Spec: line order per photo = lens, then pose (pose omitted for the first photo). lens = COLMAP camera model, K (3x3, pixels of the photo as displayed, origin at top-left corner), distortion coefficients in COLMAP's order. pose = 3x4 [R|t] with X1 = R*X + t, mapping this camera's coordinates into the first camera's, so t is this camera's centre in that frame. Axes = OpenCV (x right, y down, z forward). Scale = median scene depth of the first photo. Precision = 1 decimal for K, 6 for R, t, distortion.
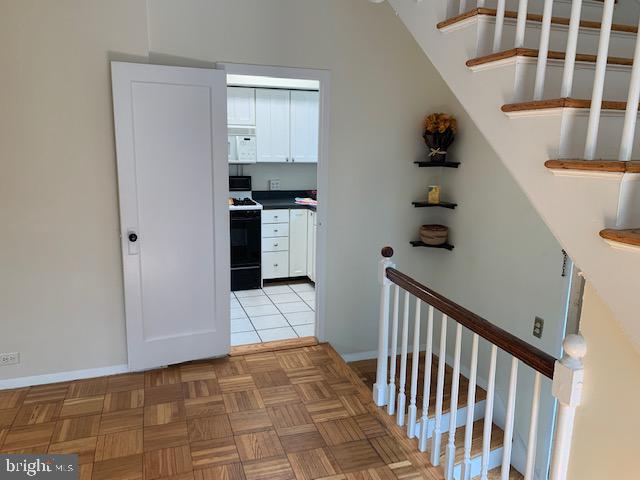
lens RADIAL K [[486.0, 0, 324.7], [0, 486.0, 238.3], [0, 0, 1]] dist [0.031565, -0.050722]
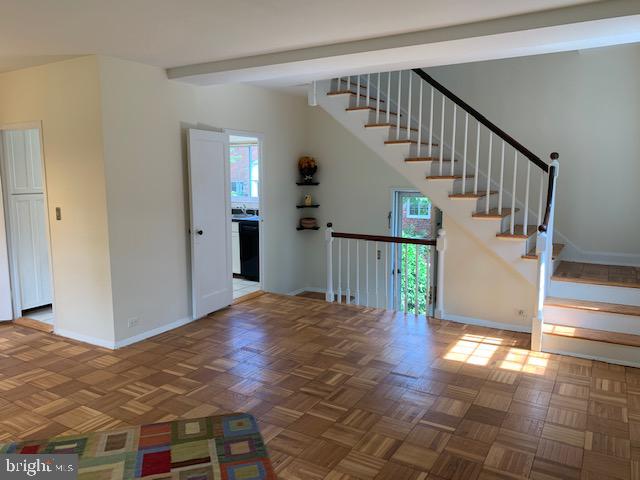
lens RADIAL K [[486.0, 0, 317.0], [0, 486.0, 238.5], [0, 0, 1]] dist [0.031565, -0.050722]
pose [[0.769481, -0.106783, 0.629680, -1.052806], [0.142937, 0.989708, -0.006834, 0.079300], [-0.622469, 0.095263, 0.776825, -0.492653]]
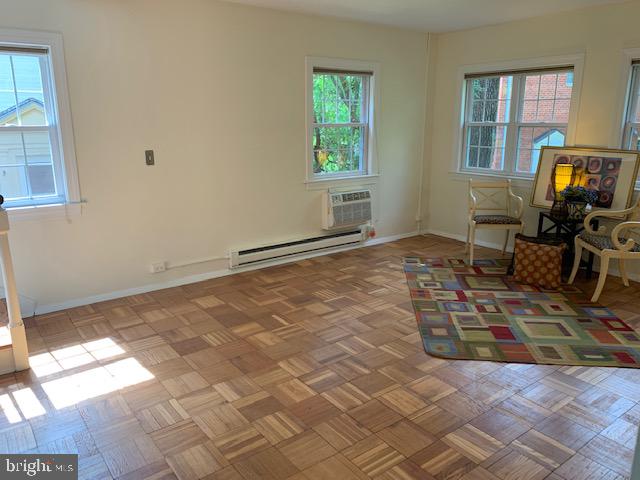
lens RADIAL K [[486.0, 0, 312.6], [0, 486.0, 236.0], [0, 0, 1]] dist [0.031565, -0.050722]
pose [[-0.955663, 0.052612, -0.289724, -0.074579], [-0.074785, 0.908283, 0.411618, -0.213542], [0.284807, 0.415035, -0.864078, 1.072182]]
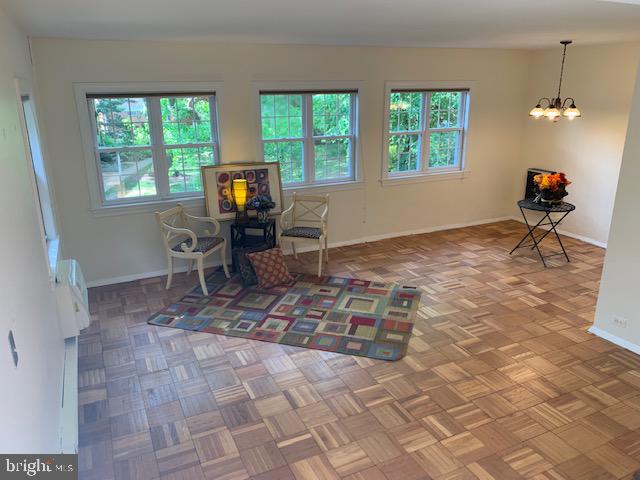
lens RADIAL K [[486.0, 0, 311.0], [0, 486.0, 232.8], [0, 0, 1]] dist [0.031565, -0.050722]
pose [[0.091184, 0.262927, -0.960497, 0.452743], [-0.182989, 0.952516, 0.243370, -0.142192], [0.978877, 0.153569, 0.134967, -0.031730]]
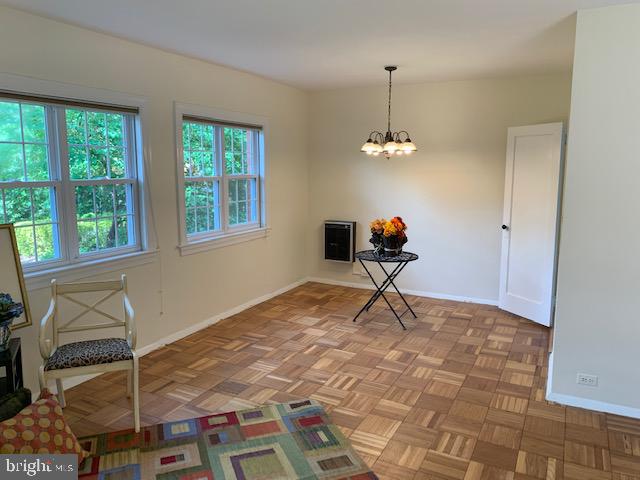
lens RADIAL K [[486.0, 0, 315.3], [0, 486.0, 234.9], [0, 0, 1]] dist [0.031565, -0.050722]
pose [[0.686194, 0.083183, -0.722647, -0.292089], [-0.130318, 0.991426, -0.009622, 0.020331], [0.715650, 0.100776, 0.691150, -0.174172]]
